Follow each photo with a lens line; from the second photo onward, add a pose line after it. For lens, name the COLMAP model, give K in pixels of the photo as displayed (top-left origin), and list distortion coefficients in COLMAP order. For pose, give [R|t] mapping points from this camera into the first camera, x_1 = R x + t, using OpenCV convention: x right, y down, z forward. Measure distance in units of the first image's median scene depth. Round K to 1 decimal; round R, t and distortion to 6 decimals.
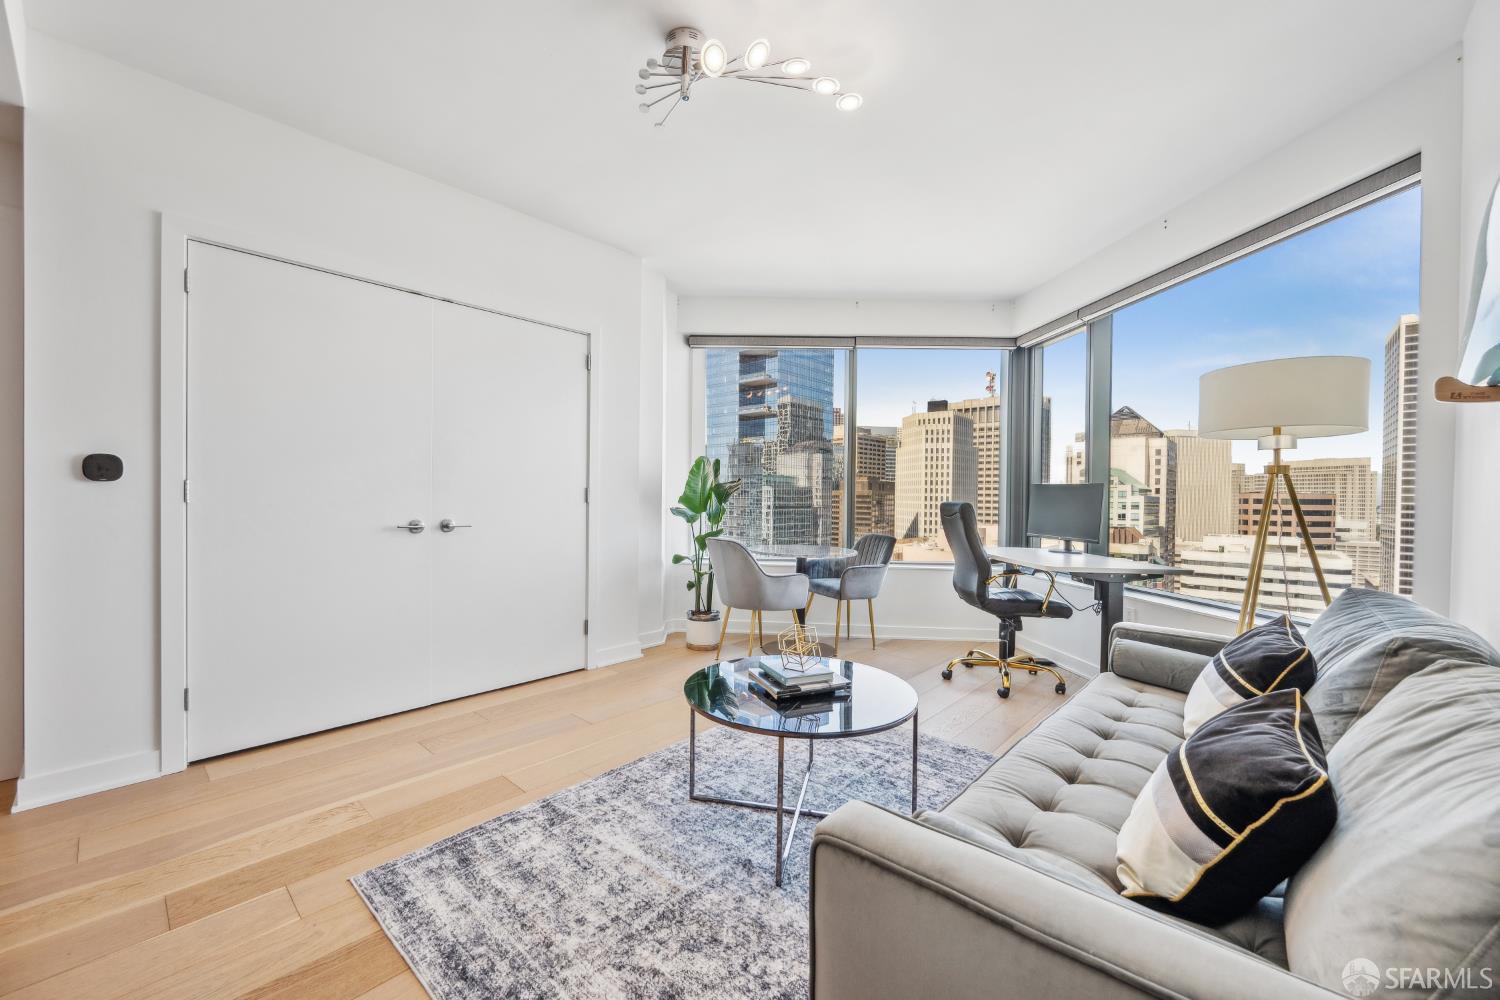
lens RADIAL K [[588.8, 0, 748.2], [0, 588.8, 506.7], [0, 0, 1]] dist [-0.001014, -0.000447]
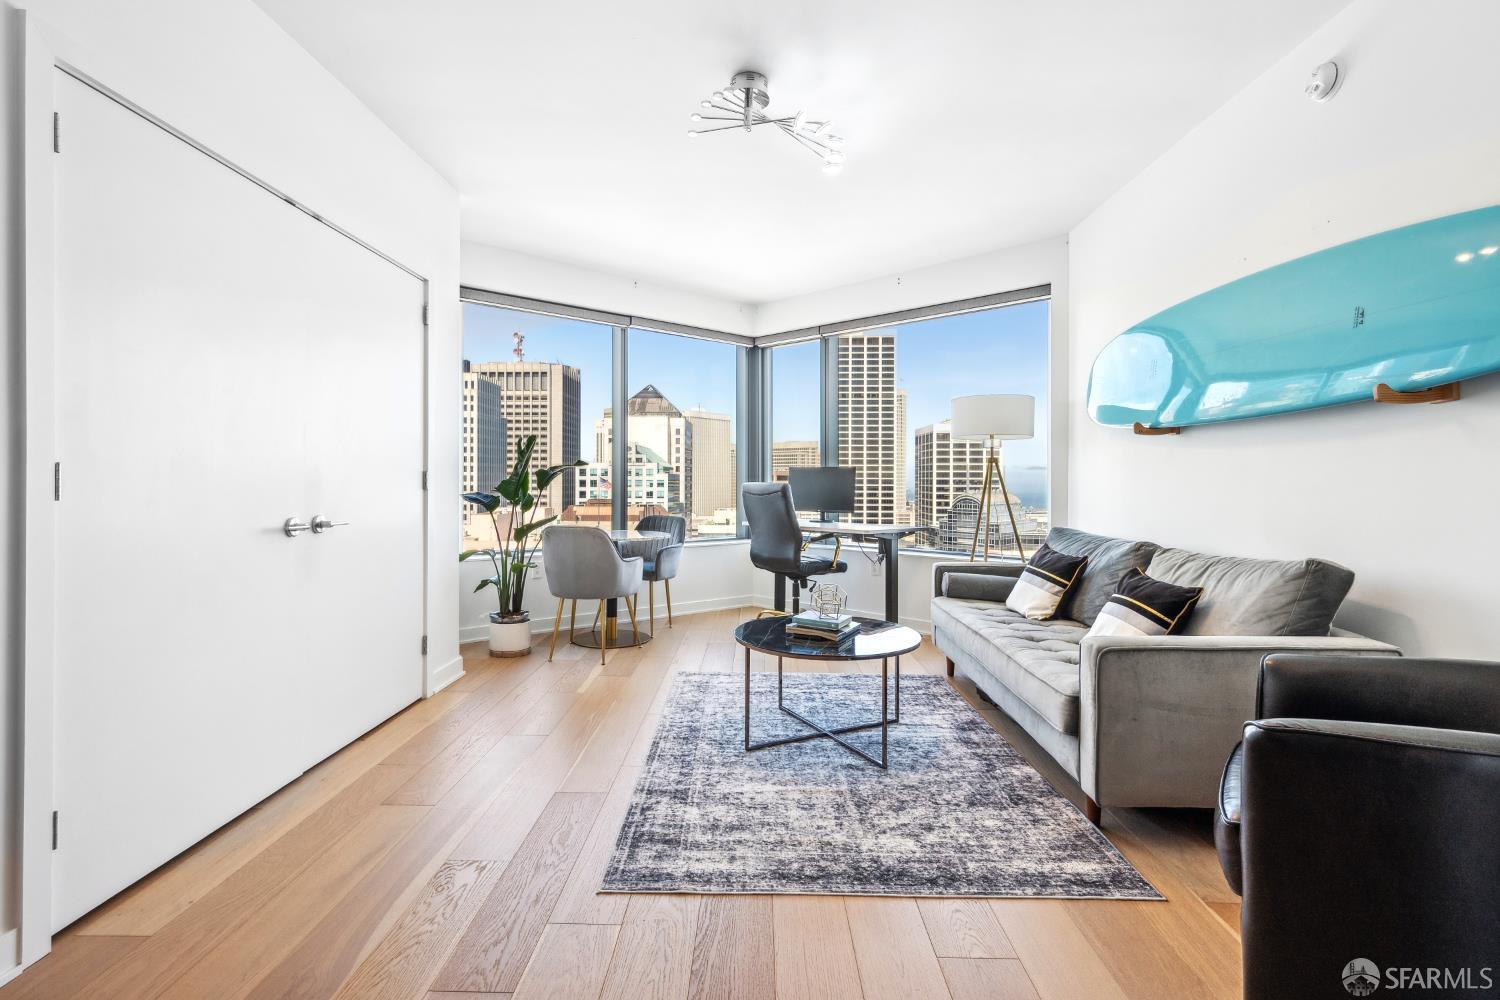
lens RADIAL K [[696.1, 0, 743.1], [0, 696.1, 482.8], [0, 0, 1]] dist [0.006360, -0.000150]
pose [[0.755925, -0.013113, 0.654526, -0.448568], [0.017241, 0.999851, 0.000118, -0.006499], [-0.654431, 0.011195, 0.756039, -0.001394]]
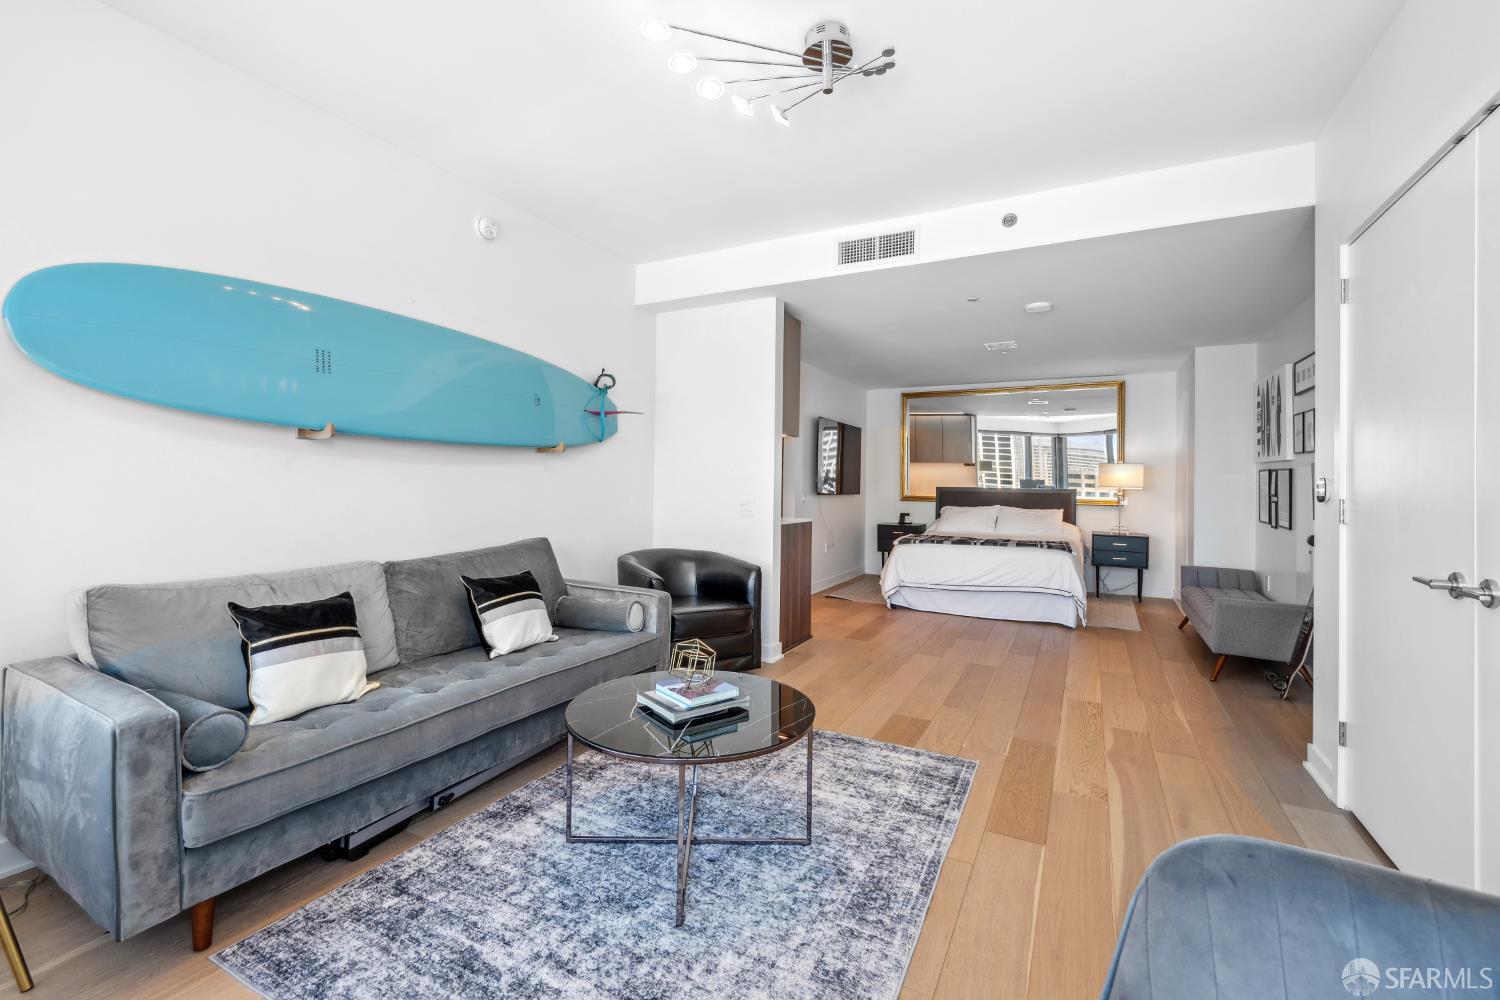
lens RADIAL K [[634.7, 0, 730.6], [0, 634.7, 471.9], [0, 0, 1]] dist [-0.000271, 0.000948]
pose [[-0.974466, -0.029569, -0.222580, 0.116813], [-0.029025, 0.999562, -0.005714, -0.027670], [0.222651, 0.000892, -0.974898, 0.890705]]
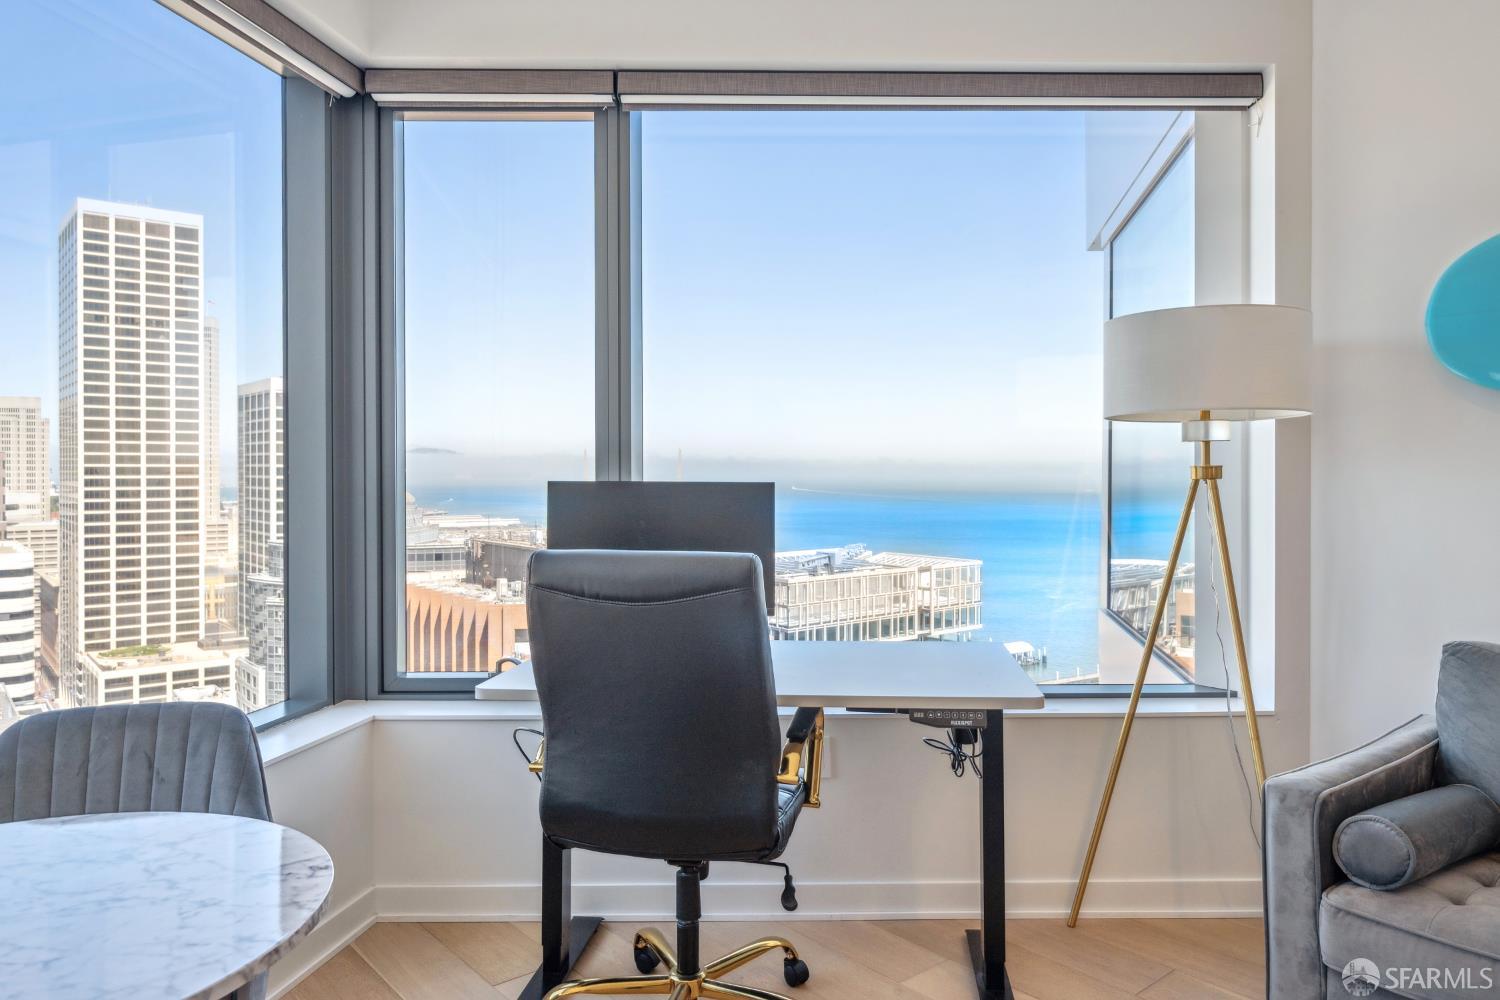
lens RADIAL K [[1010.4, 0, 791.5], [0, 1010.4, 478.6], [0, 0, 1]] dist [0.000009, -0.001603]
pose [[0.104572, -0.021659, 0.994281, -0.139842], [0.014666, 0.999688, 0.020235, -0.043847], [-0.994409, 0.012466, 0.104857, 0.678321]]
